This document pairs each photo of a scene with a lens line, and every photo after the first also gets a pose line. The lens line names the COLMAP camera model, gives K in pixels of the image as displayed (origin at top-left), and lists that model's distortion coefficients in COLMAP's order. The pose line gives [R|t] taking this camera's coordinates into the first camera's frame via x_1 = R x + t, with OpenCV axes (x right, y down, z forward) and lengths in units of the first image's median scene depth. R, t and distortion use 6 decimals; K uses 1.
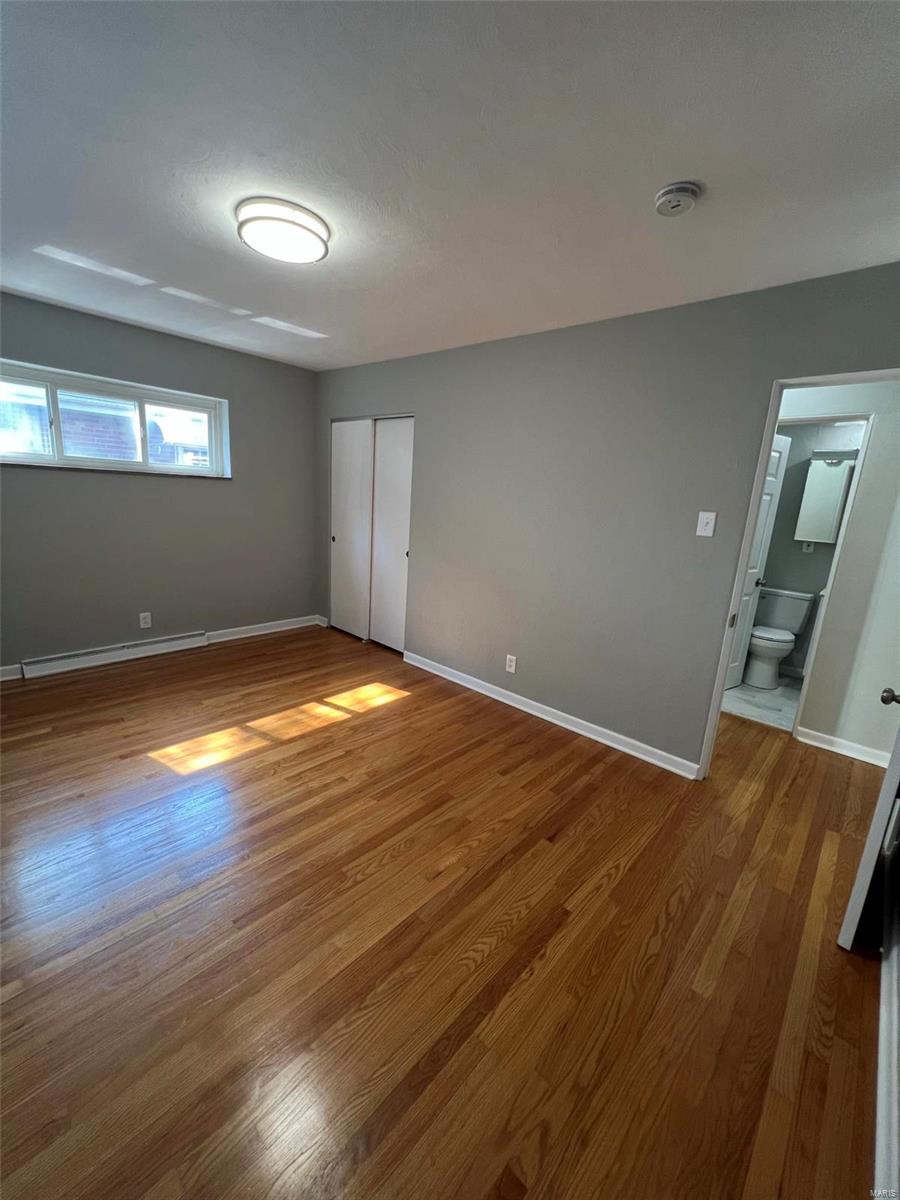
lens RADIAL K [[479.7, 0, 452.1], [0, 479.7, 598.4], [0, 0, 1]] dist [-0.001183, -0.000204]
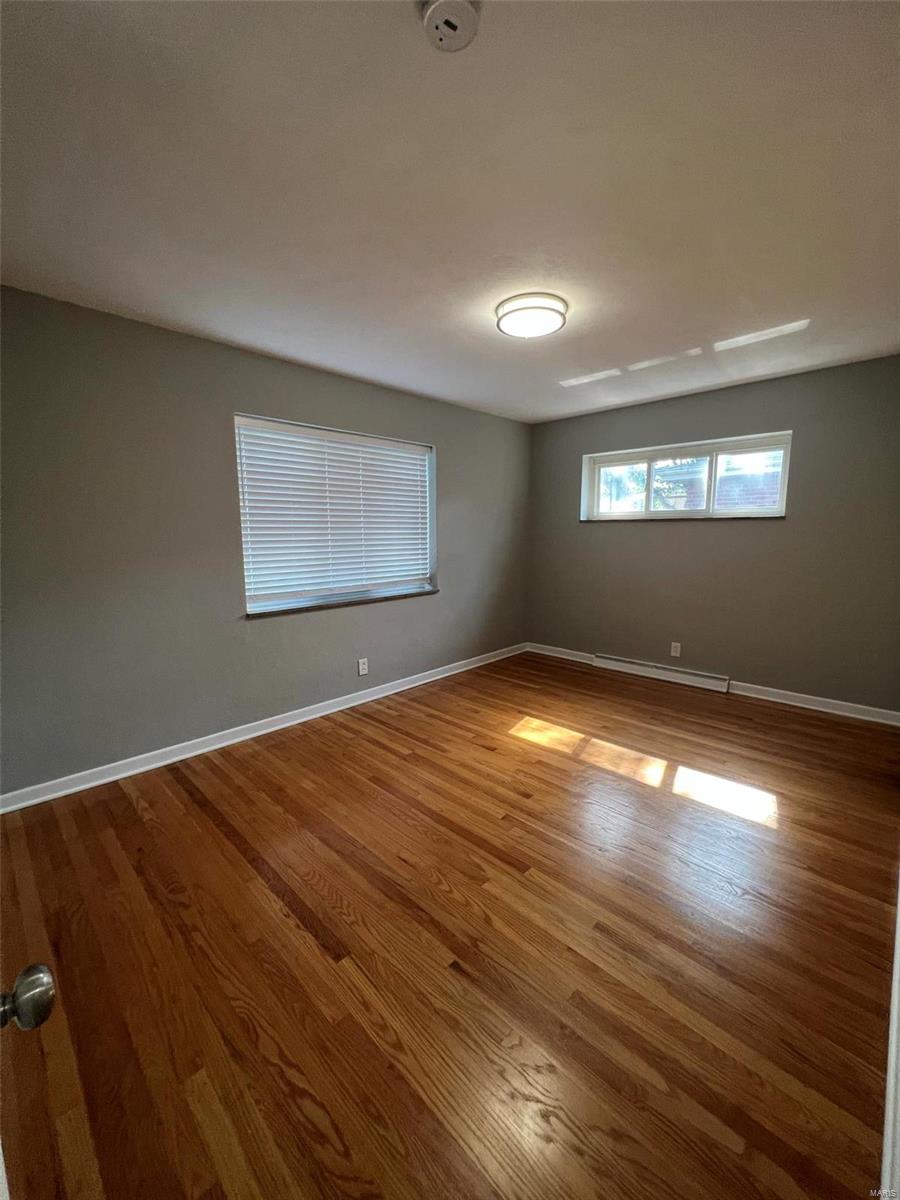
lens RADIAL K [[479.7, 0, 452.1], [0, 479.7, 598.4], [0, 0, 1]] dist [-0.001183, -0.000204]
pose [[-0.033723, 0.074790, -0.996629, 0.650837], [-0.213608, 0.973614, 0.080291, -0.065798], [0.976337, 0.215596, -0.016857, 0.658203]]
